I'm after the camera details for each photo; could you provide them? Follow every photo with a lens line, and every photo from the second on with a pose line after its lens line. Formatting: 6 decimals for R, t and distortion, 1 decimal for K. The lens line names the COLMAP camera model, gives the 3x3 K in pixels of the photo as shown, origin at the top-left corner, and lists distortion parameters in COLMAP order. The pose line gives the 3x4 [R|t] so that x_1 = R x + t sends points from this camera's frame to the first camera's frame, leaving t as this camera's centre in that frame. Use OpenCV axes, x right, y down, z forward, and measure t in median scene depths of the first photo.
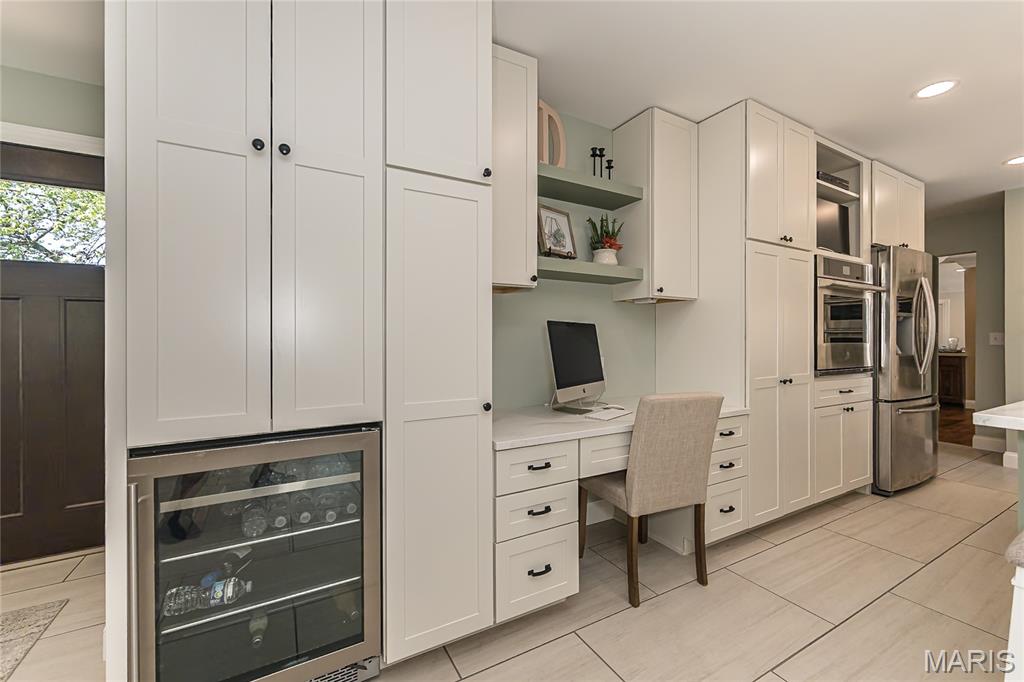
lens RADIAL K [[417.5, 0, 526.2], [0, 417.5, 337.1], [0, 0, 1]] dist [0.011412, 0.000094]
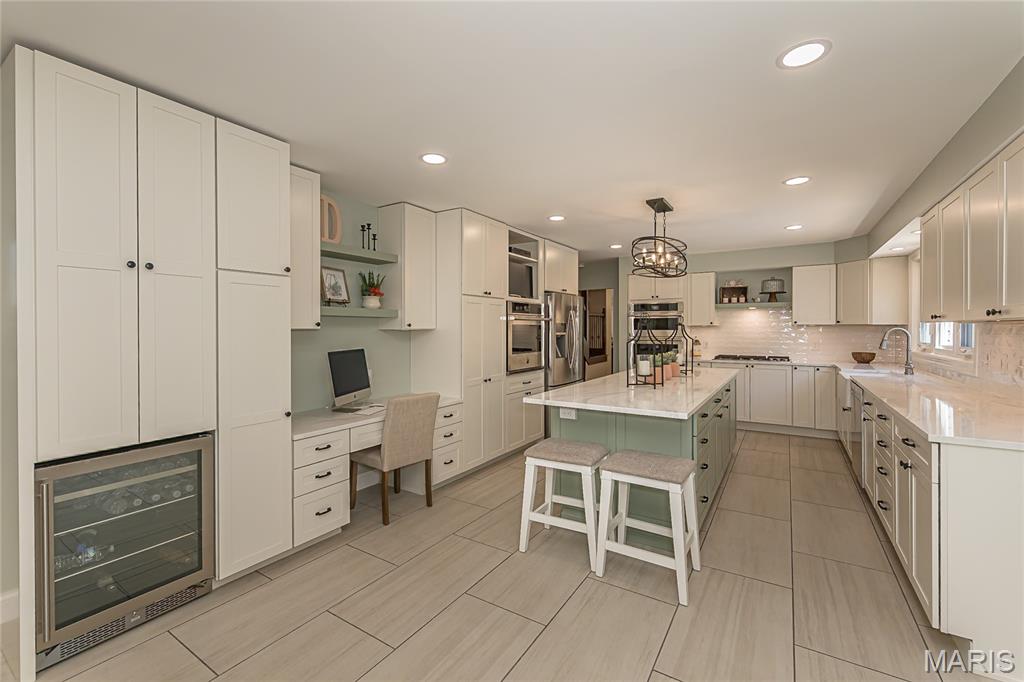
lens RADIAL K [[421.6, 0, 514.7], [0, 421.6, 330.0], [0, 0, 1]] dist [0.002100, 0.000066]
pose [[0.890192, -0.002399, 0.455579, -0.038524], [-0.001956, 0.999957, 0.009088, -0.122211], [-0.455581, -0.008981, 0.890149, -0.592618]]
